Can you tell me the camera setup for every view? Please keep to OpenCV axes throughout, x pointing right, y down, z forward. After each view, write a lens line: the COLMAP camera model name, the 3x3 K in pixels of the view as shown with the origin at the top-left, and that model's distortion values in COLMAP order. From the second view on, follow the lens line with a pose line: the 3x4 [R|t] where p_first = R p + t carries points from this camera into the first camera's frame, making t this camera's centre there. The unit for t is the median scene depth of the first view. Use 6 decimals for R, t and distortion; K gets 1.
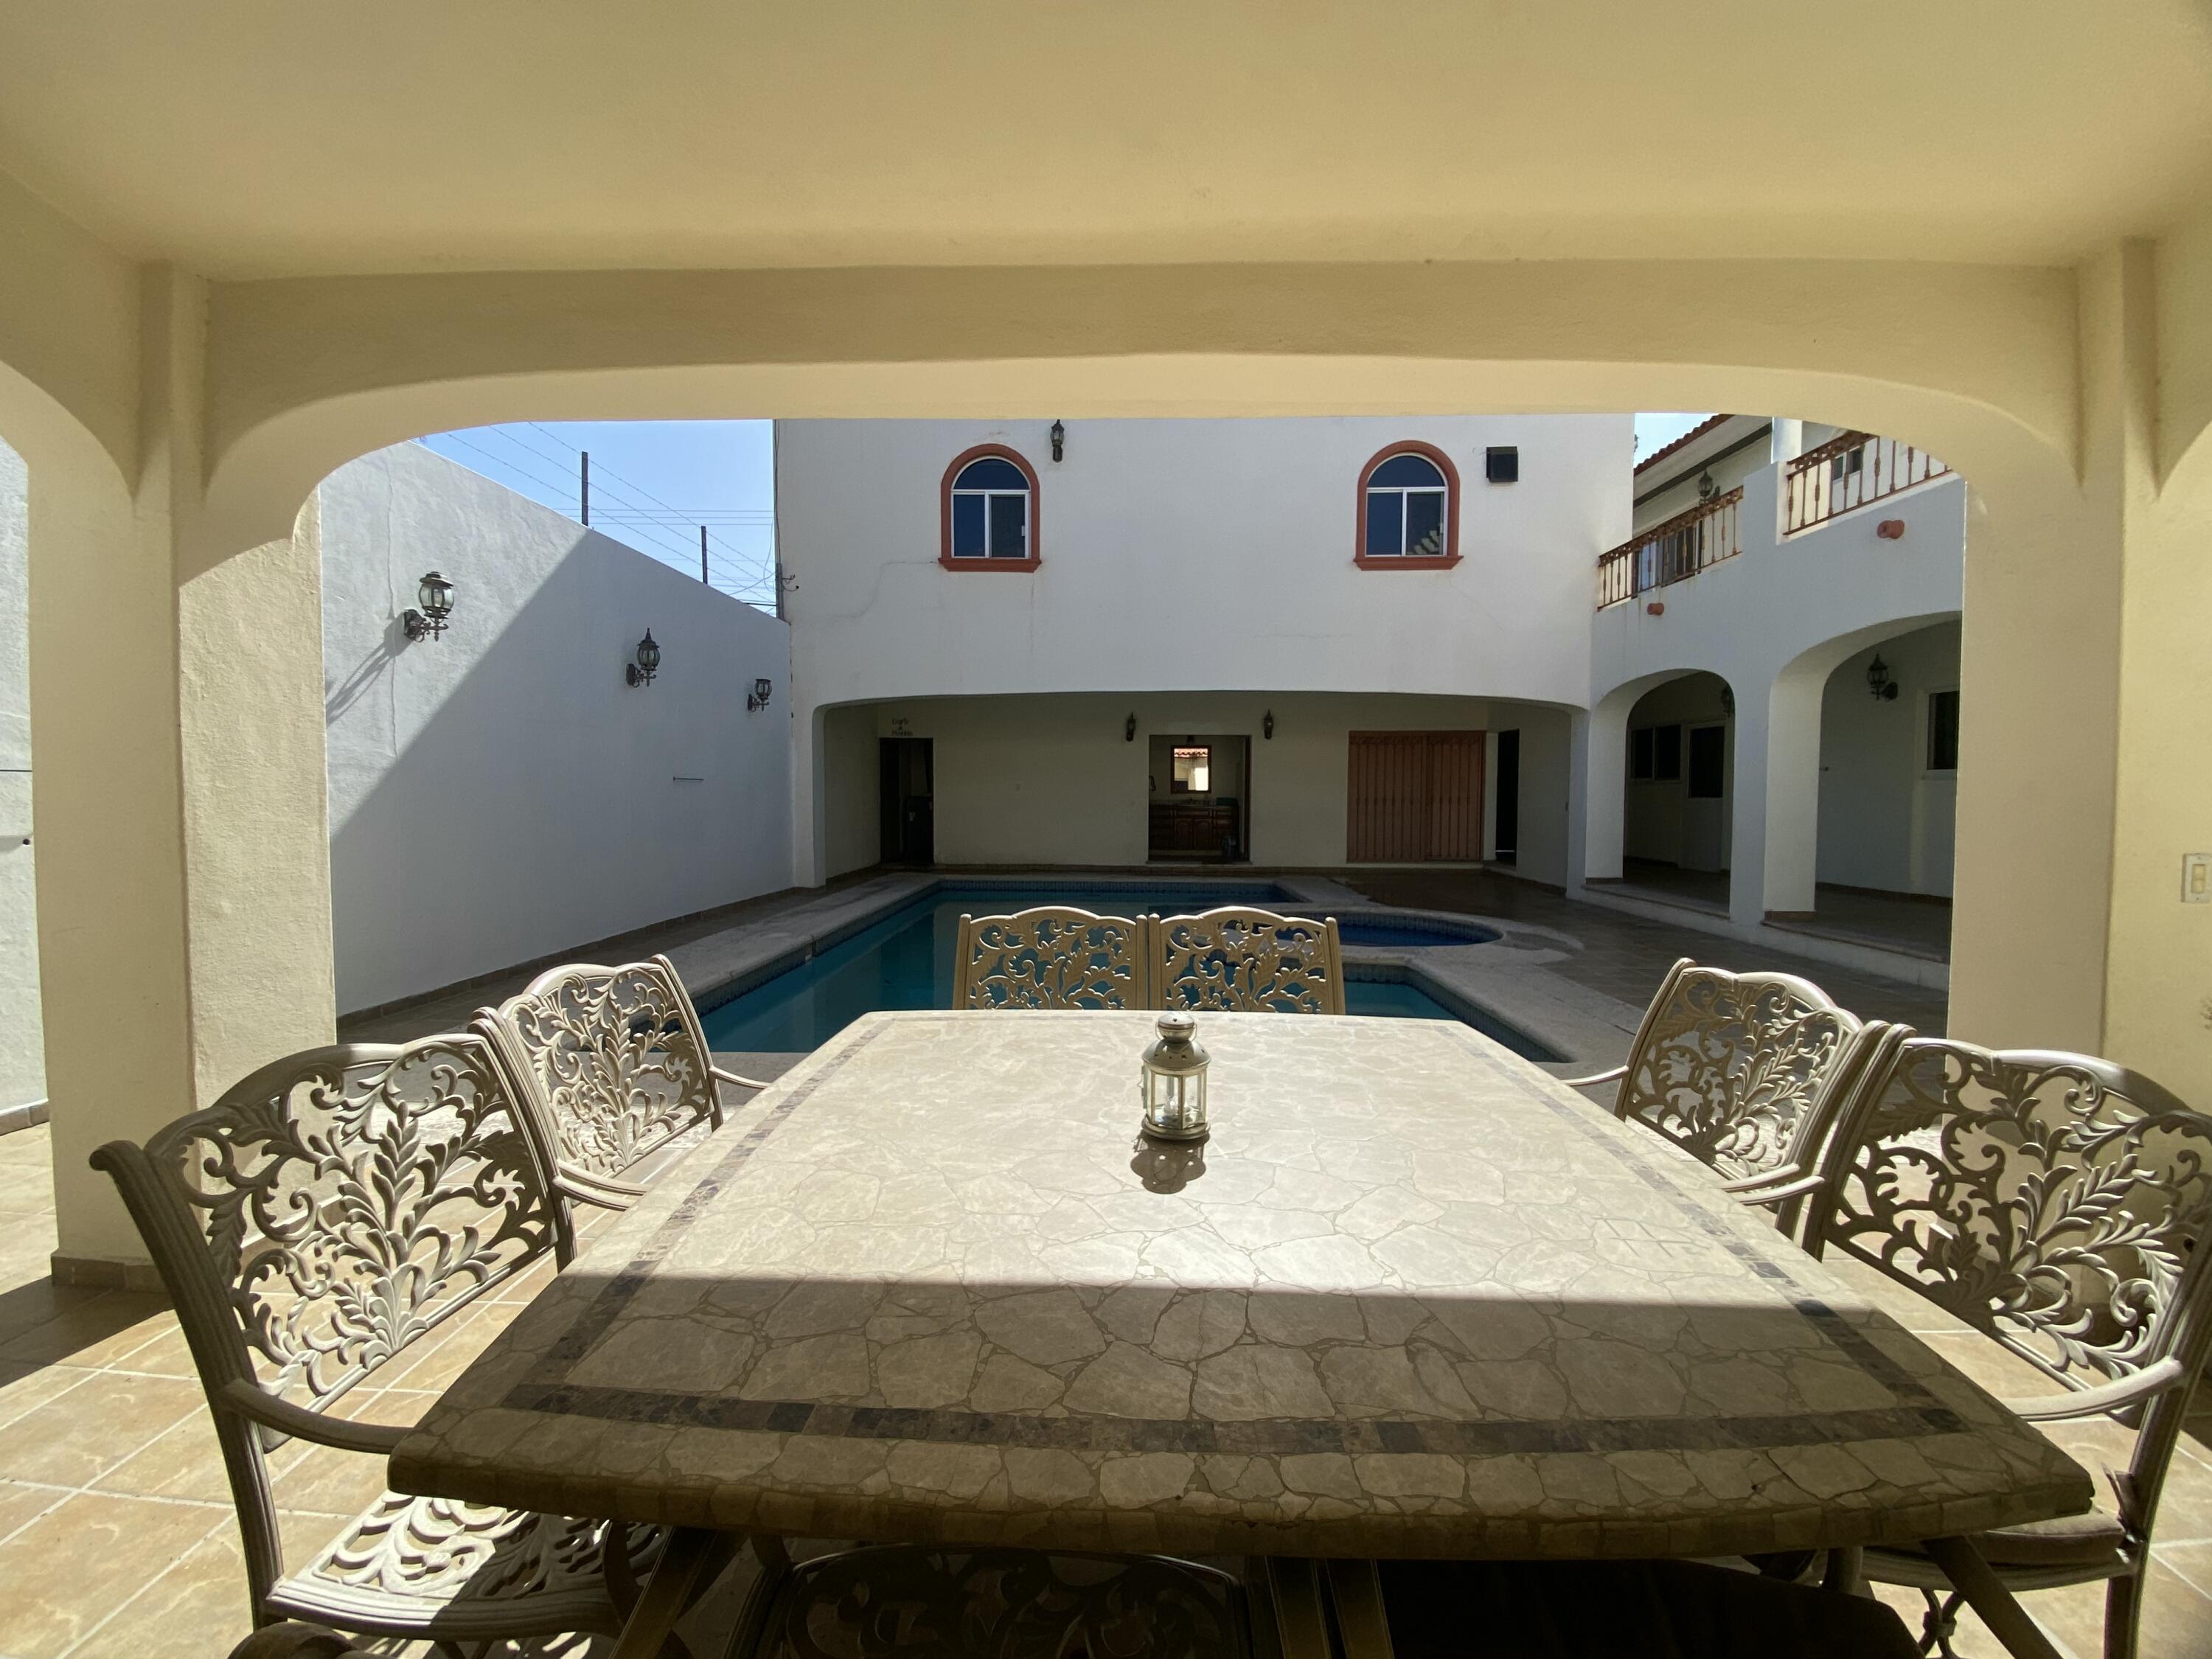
lens RADIAL K [[893.3, 0, 1106.0], [0, 893.3, 829.5], [0, 0, 1]] dist [0.066989, -0.046141]
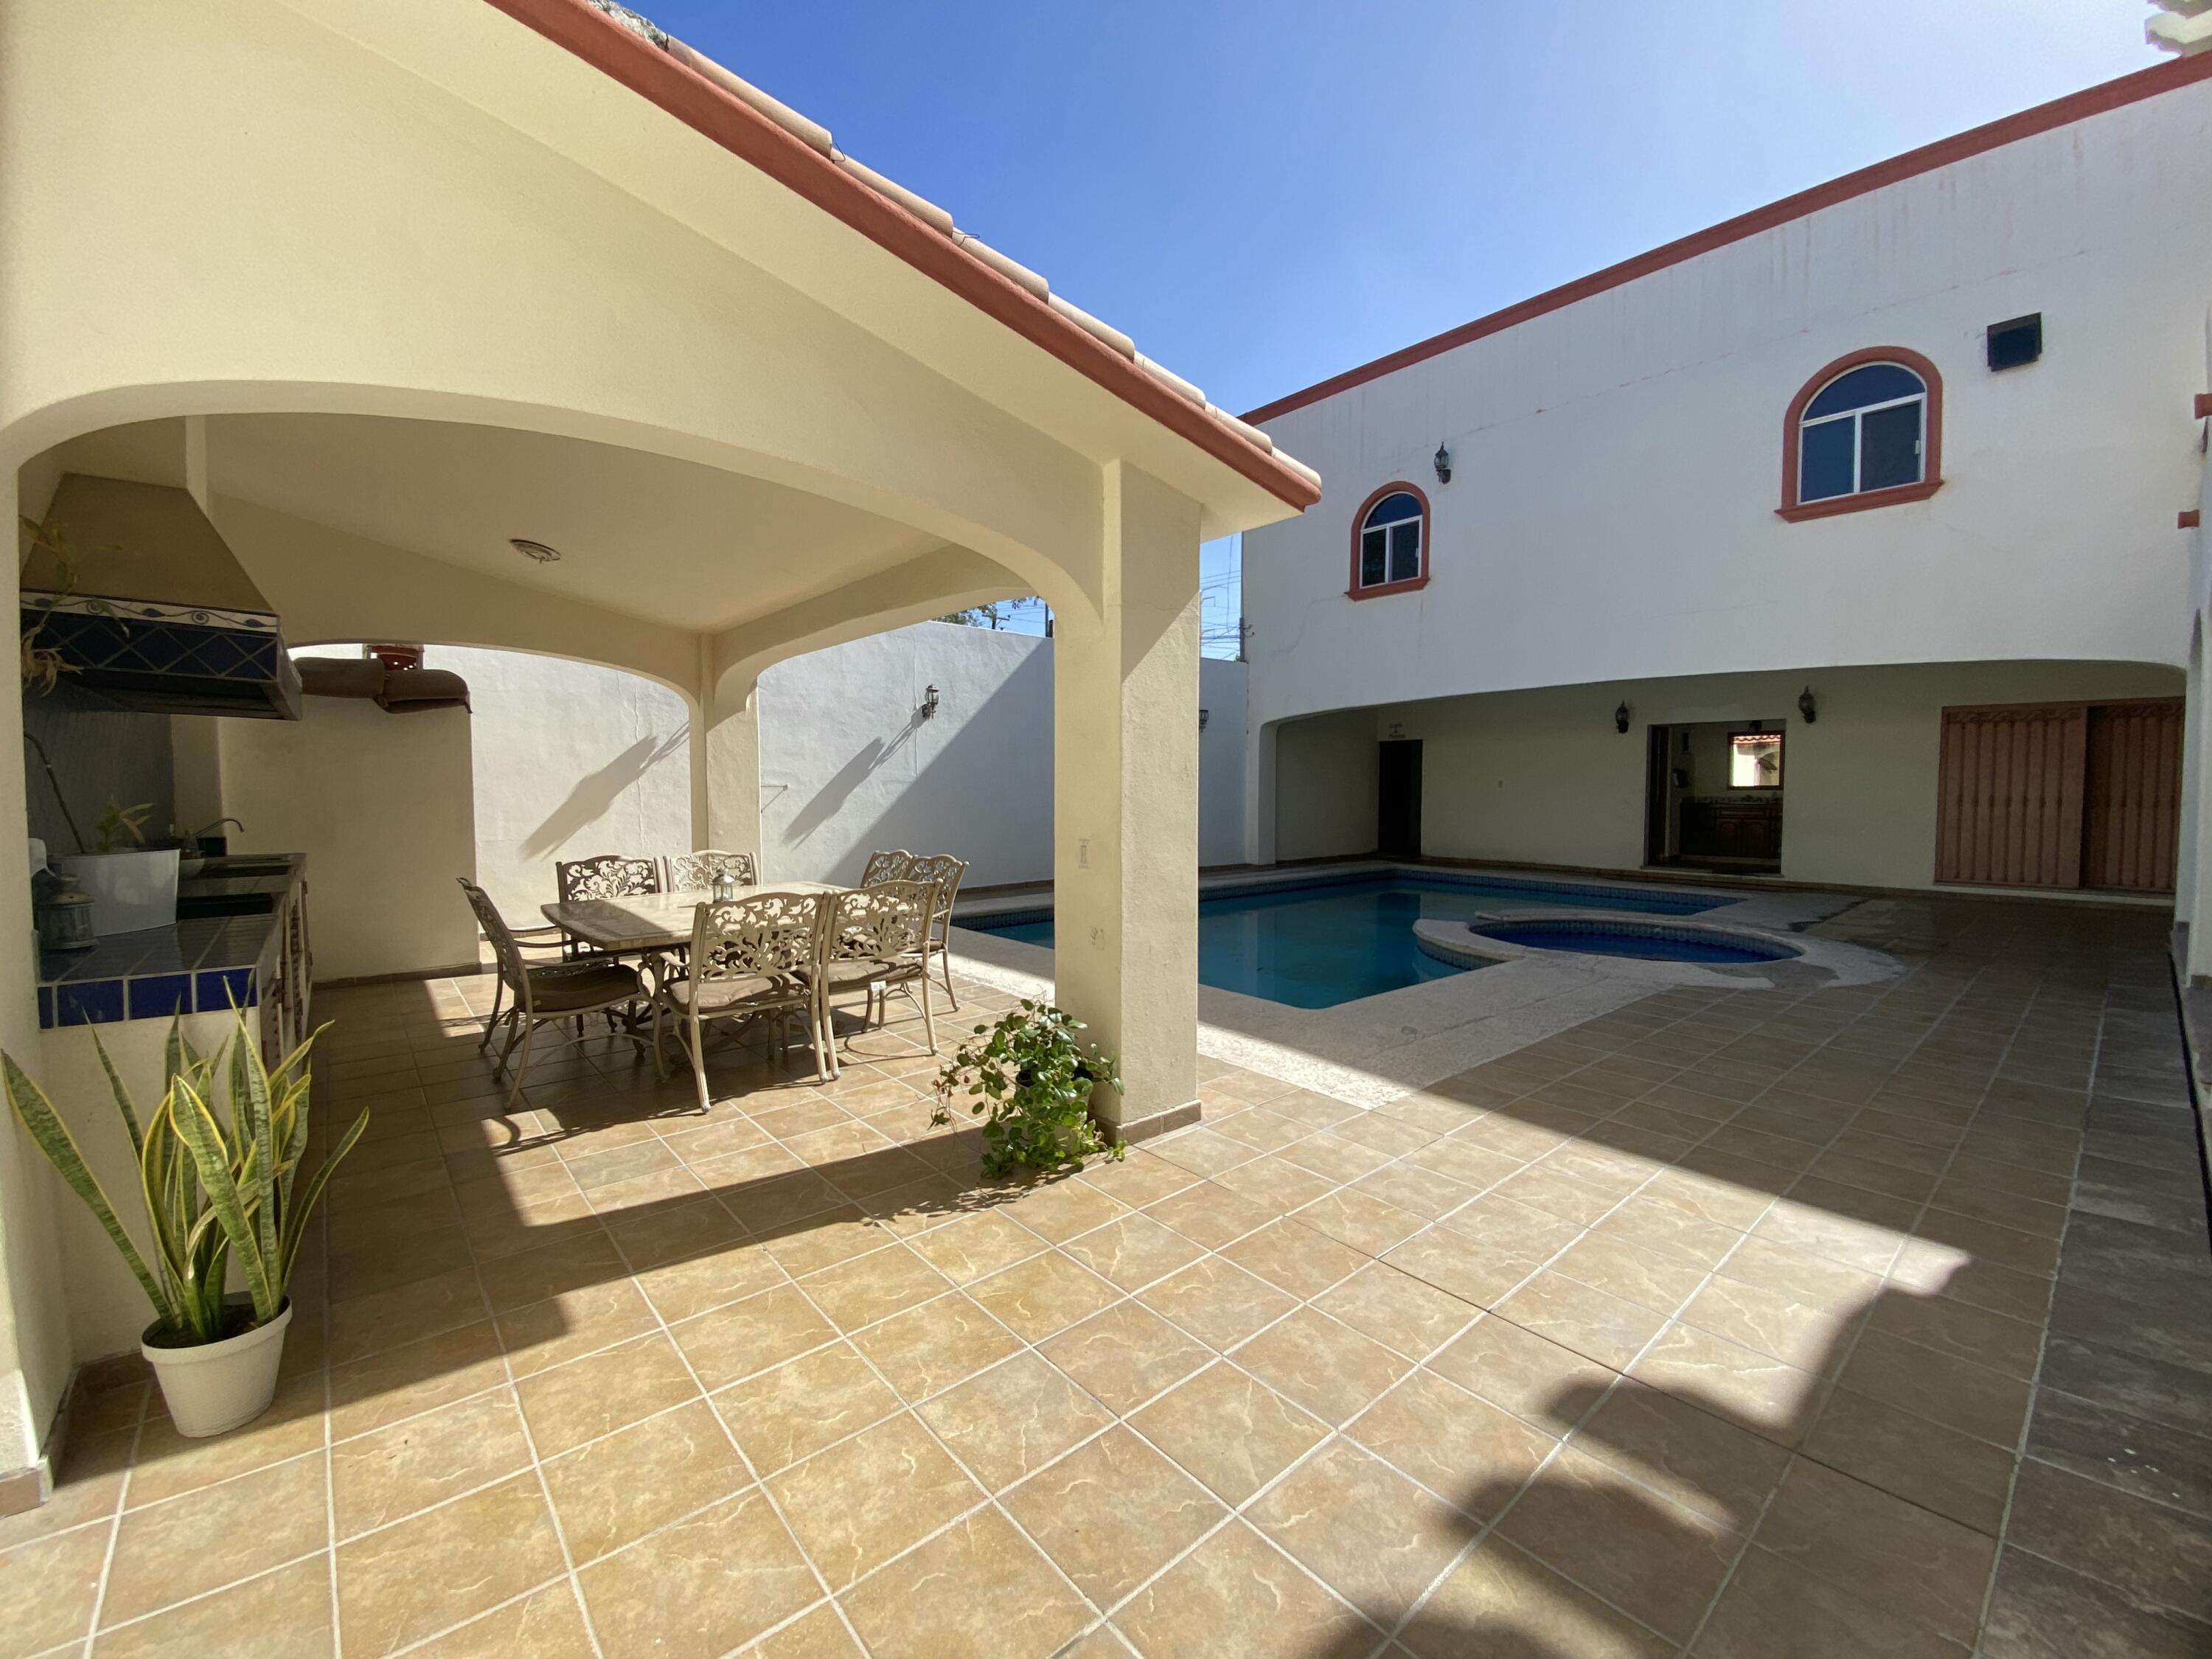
lens RADIAL K [[893.3, 0, 1106.0], [0, 893.3, 829.5], [0, 0, 1]] dist [0.066989, -0.046141]
pose [[0.674026, 0.034037, -0.737923, 0.480582], [-0.028302, 0.999394, 0.020246, -0.005447], [0.738165, 0.007239, 0.674581, -0.026086]]
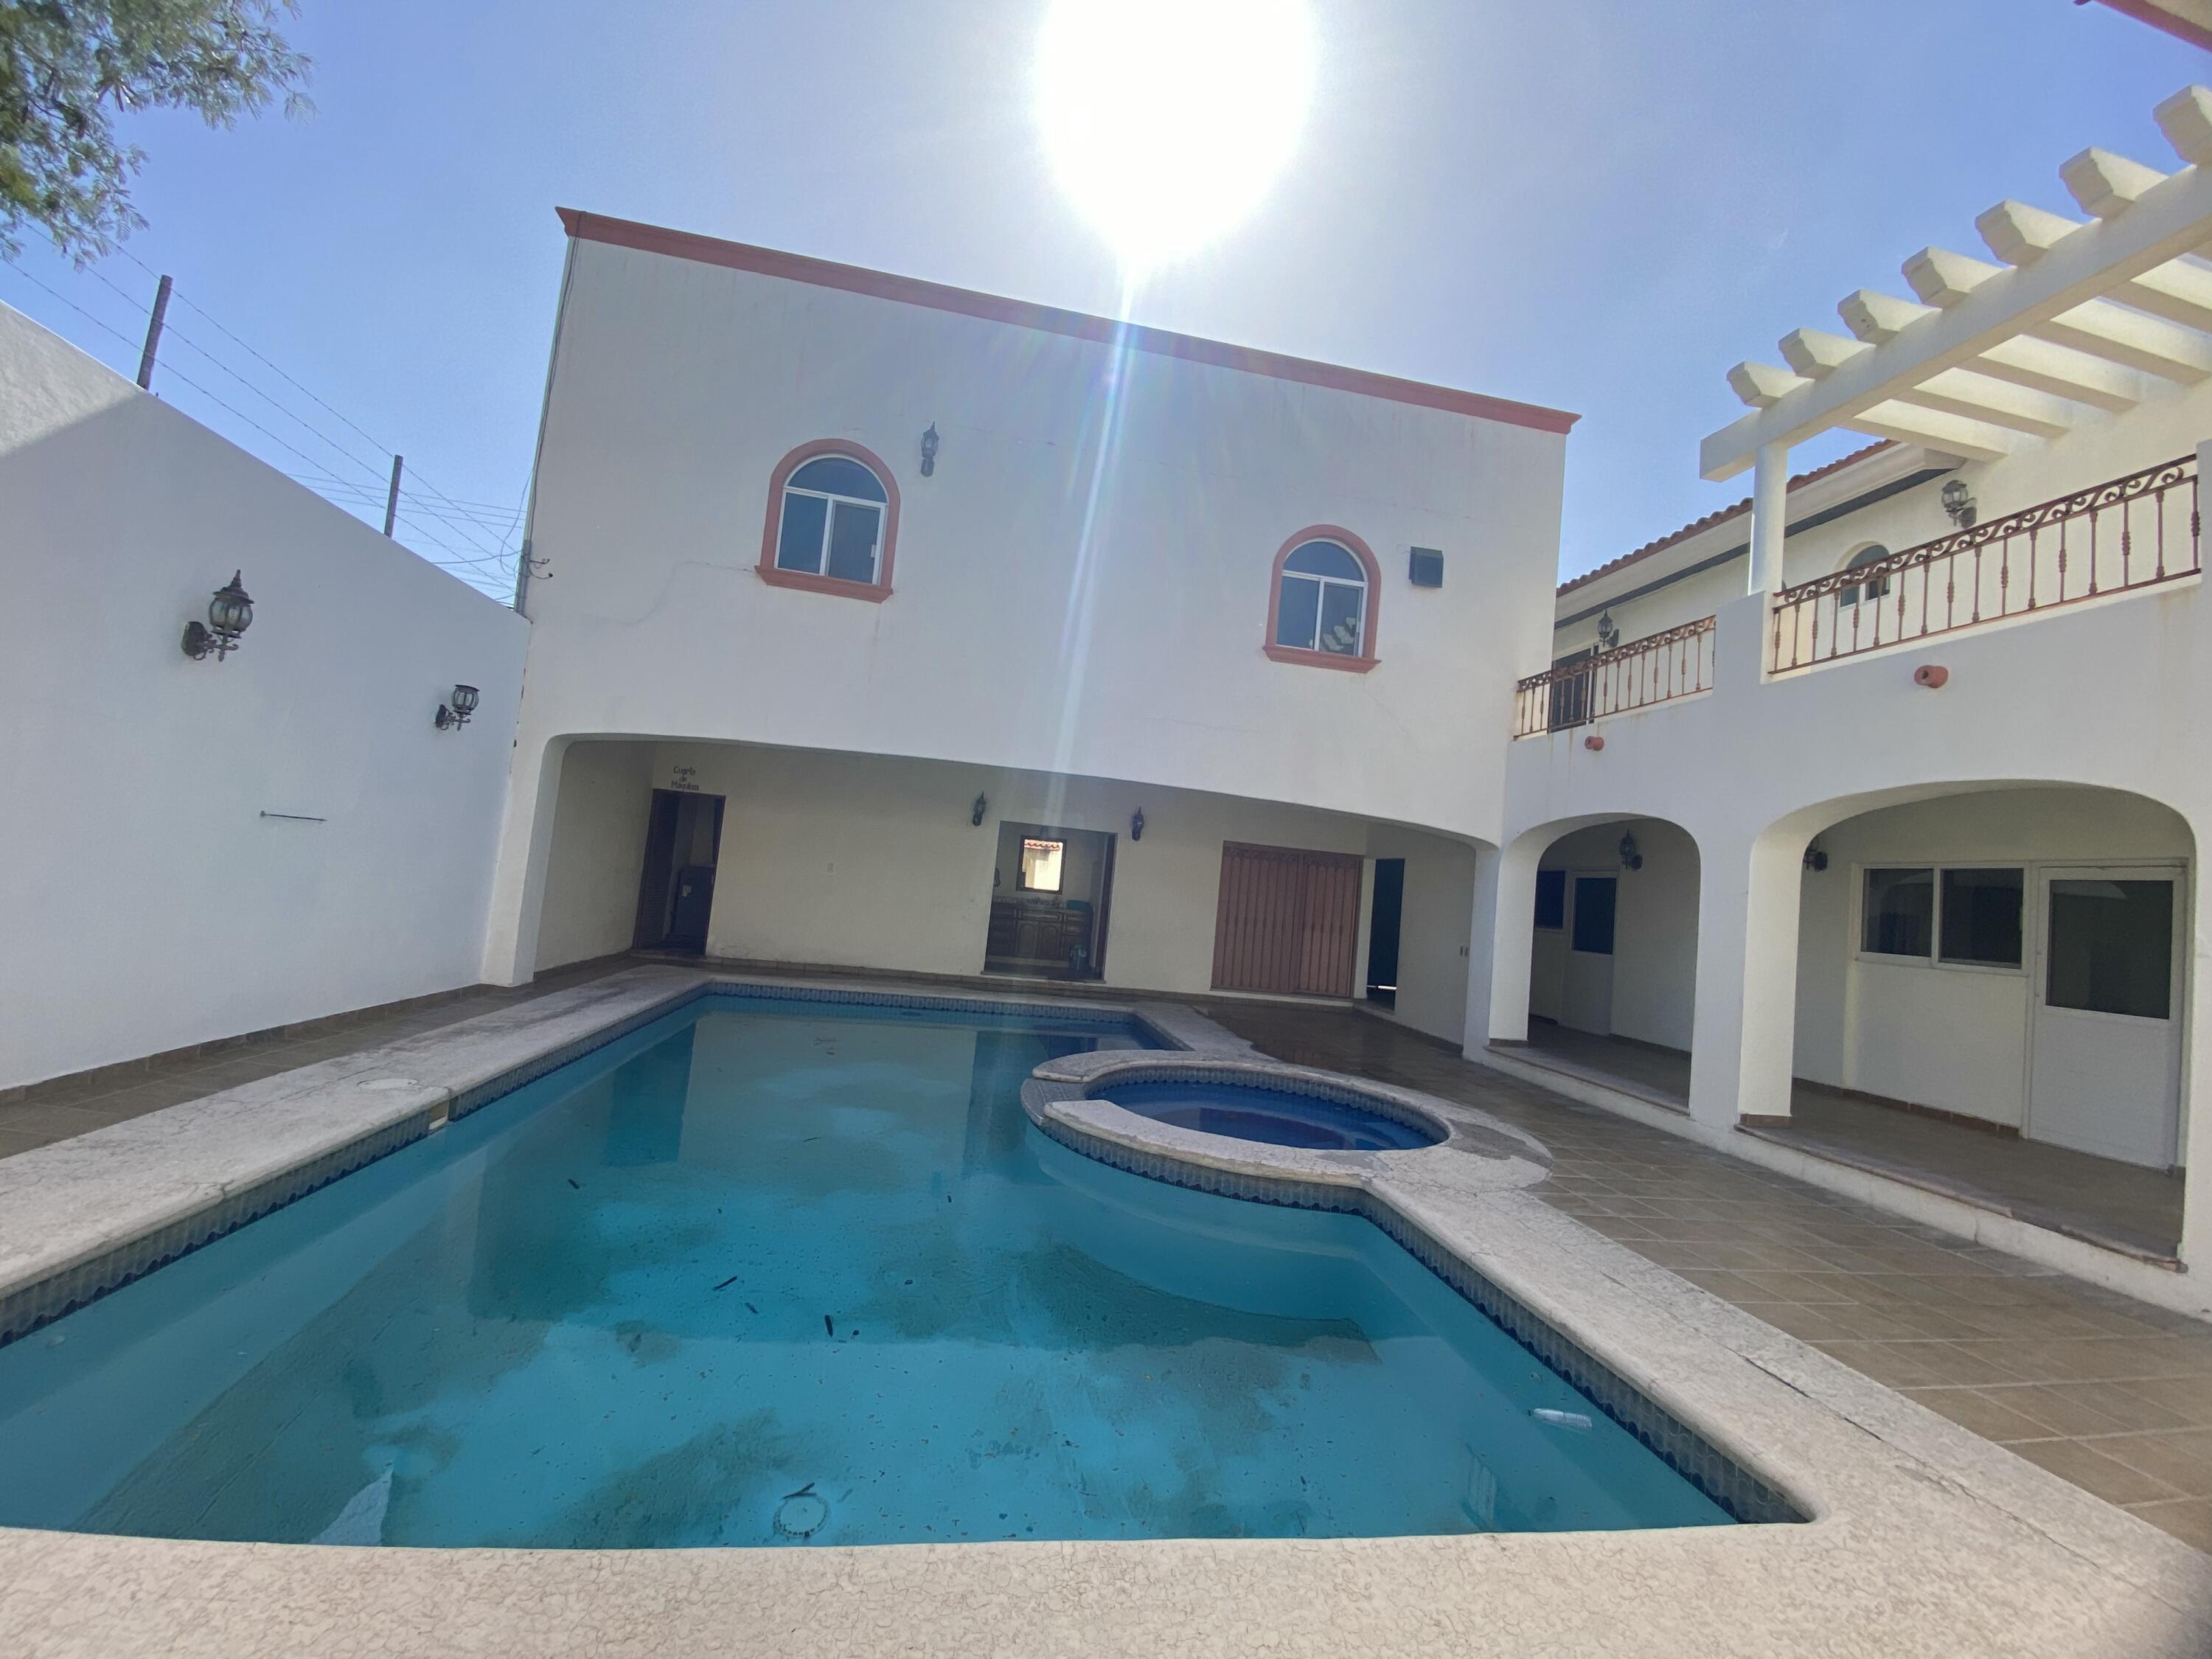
lens RADIAL K [[893.3, 0, 1106.0], [0, 893.3, 829.5], [0, 0, 1]] dist [0.066989, -0.046141]
pose [[0.976837, 0.103925, 0.187056, -0.014609], [-0.084812, 0.990586, -0.107451, -0.020379], [-0.196462, 0.089098, 0.976455, 0.203720]]
